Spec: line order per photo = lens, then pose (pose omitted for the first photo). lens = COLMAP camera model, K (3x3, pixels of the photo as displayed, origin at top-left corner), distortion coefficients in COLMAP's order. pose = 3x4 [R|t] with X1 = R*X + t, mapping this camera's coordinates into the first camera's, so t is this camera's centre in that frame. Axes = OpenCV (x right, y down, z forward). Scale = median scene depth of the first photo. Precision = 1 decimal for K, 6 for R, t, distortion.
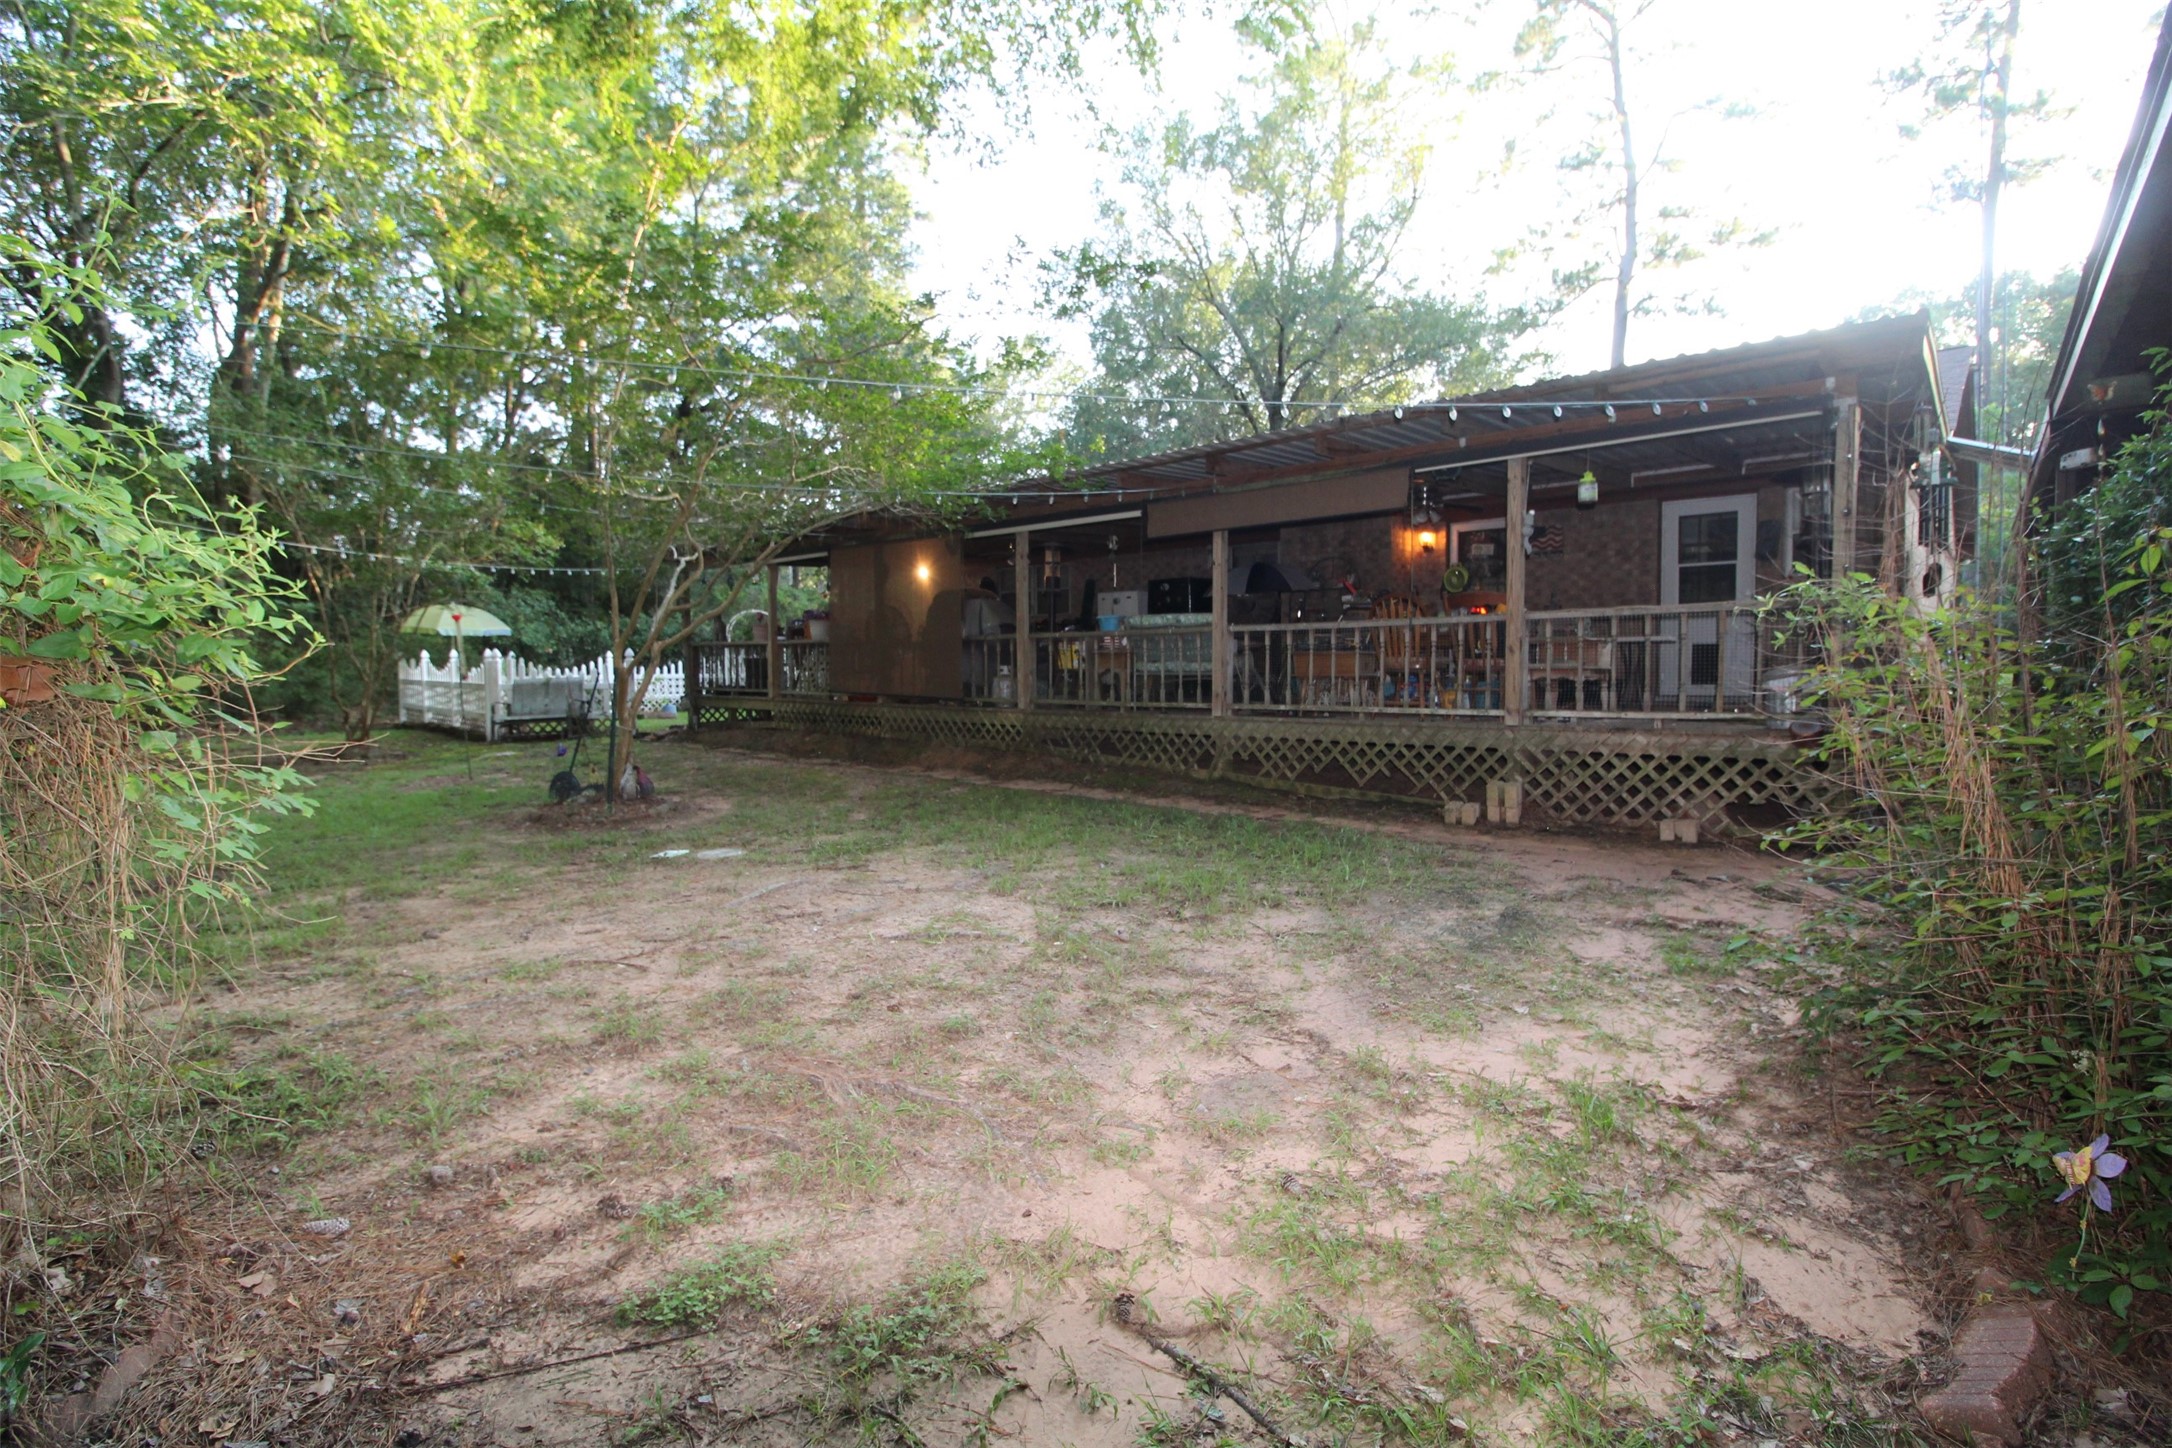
lens RADIAL K [[1007.7, 0, 1101.3], [0, 1007.7, 707.2], [0, 0, 1]] dist [0.001537, -0.012311]
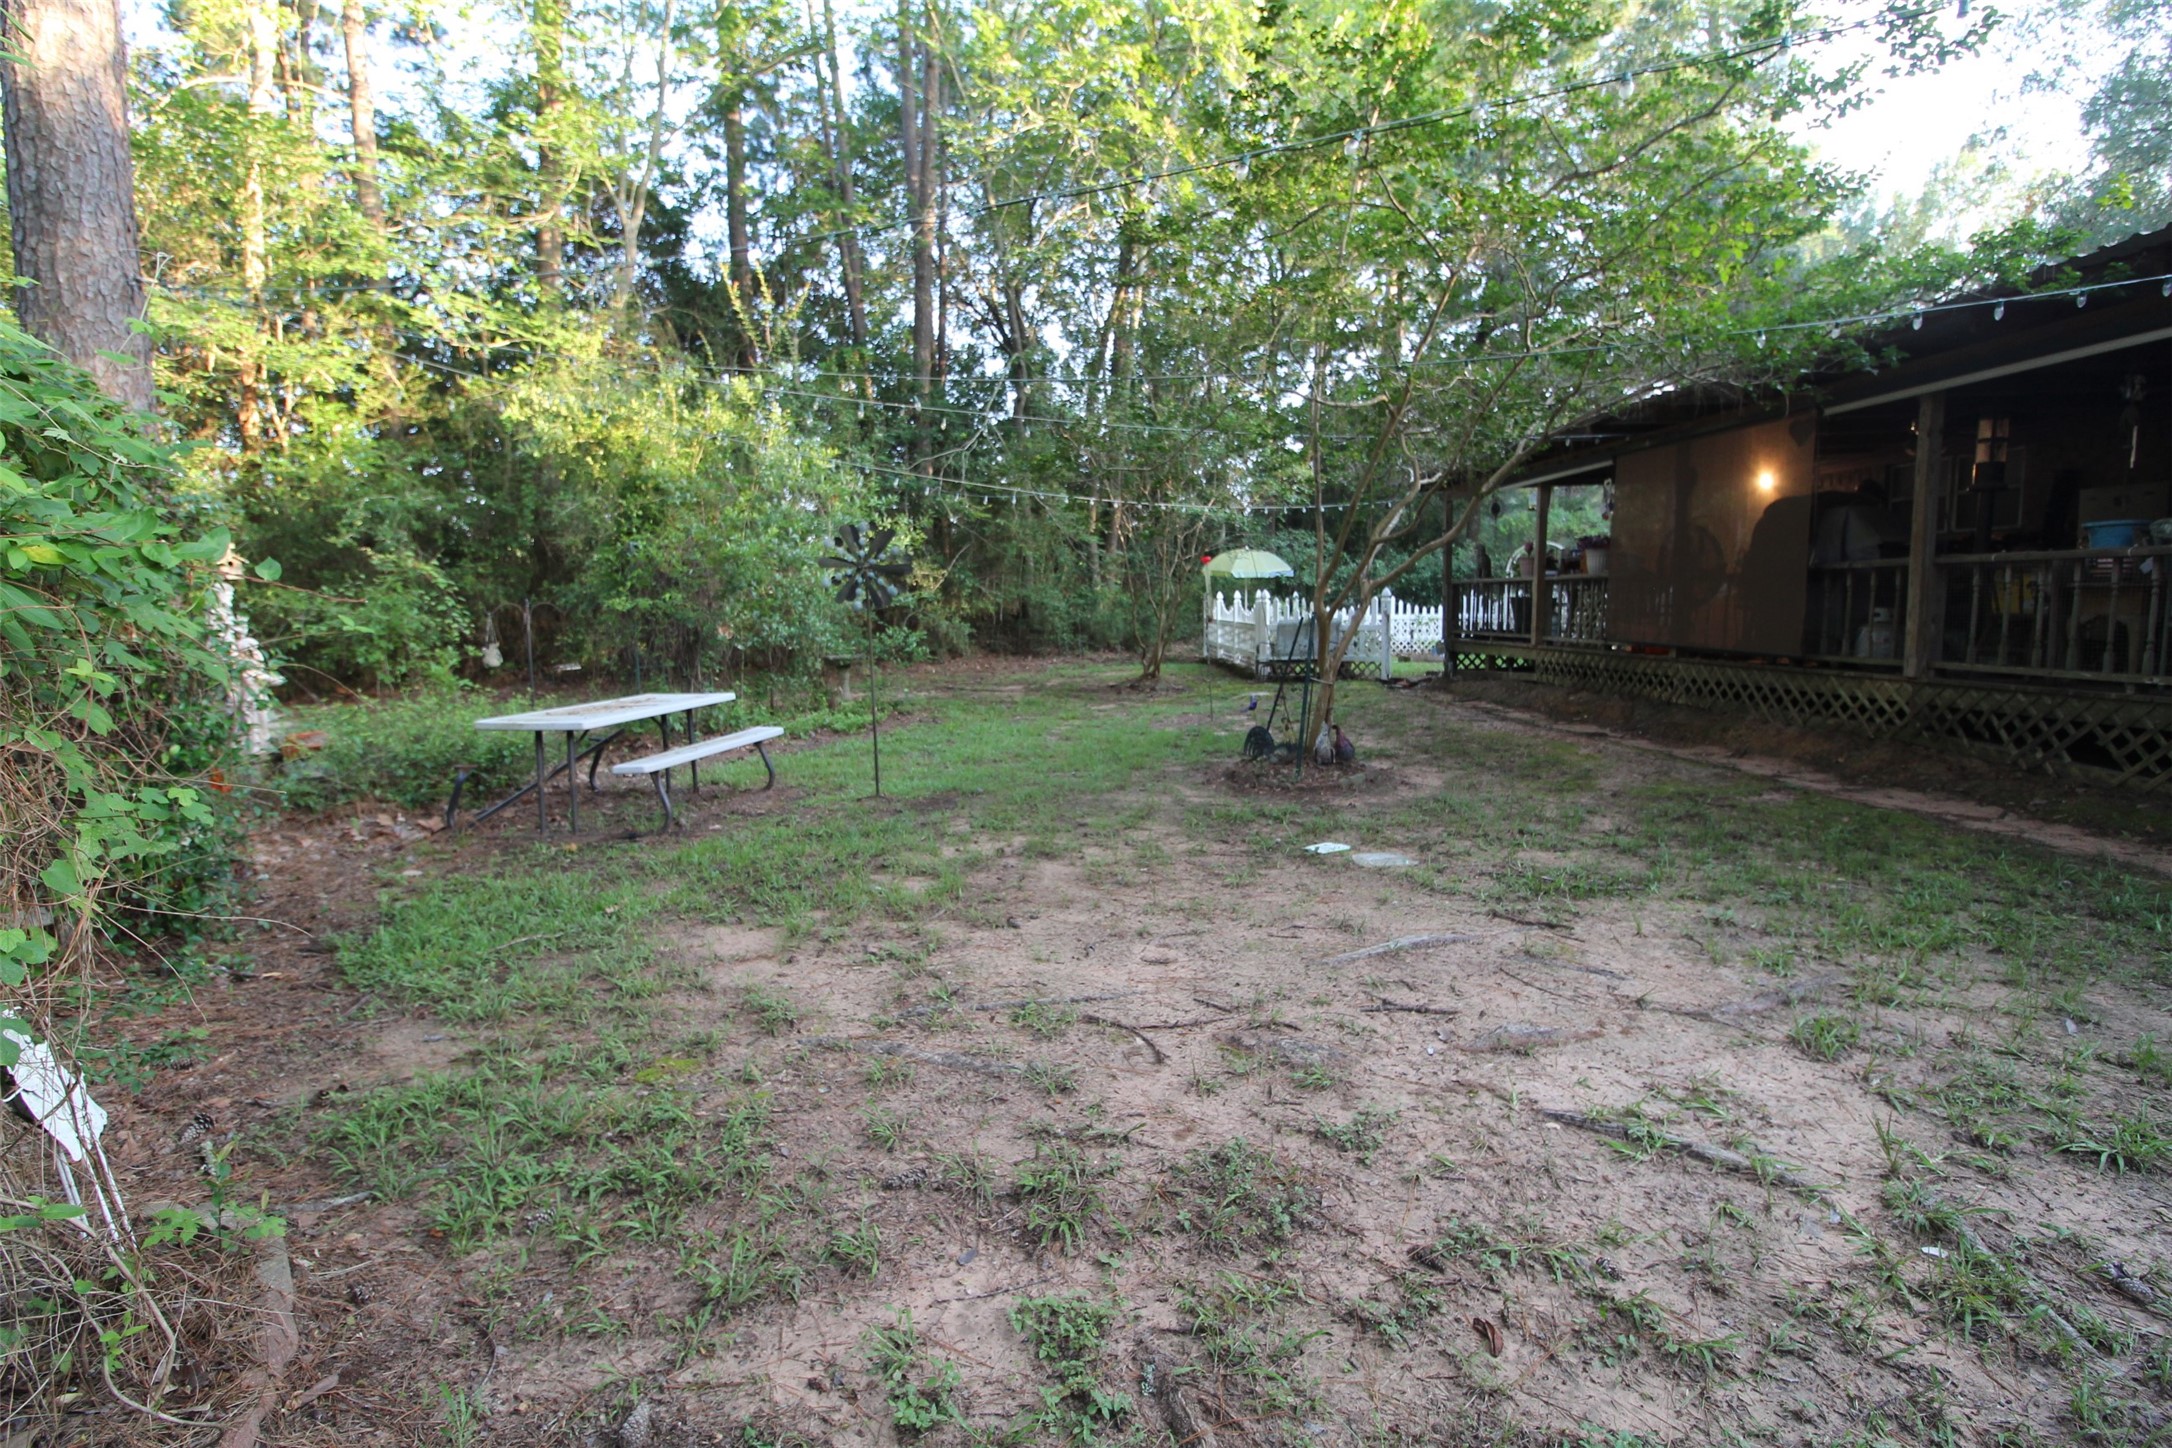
lens RADIAL K [[1007.7, 0, 1101.3], [0, 1007.7, 707.2], [0, 0, 1]] dist [0.001537, -0.012311]
pose [[0.721631, 0.068579, -0.688872, -0.009632], [-0.026103, 0.997069, 0.071917, -0.011243], [0.691785, -0.033917, 0.721306, 0.192704]]
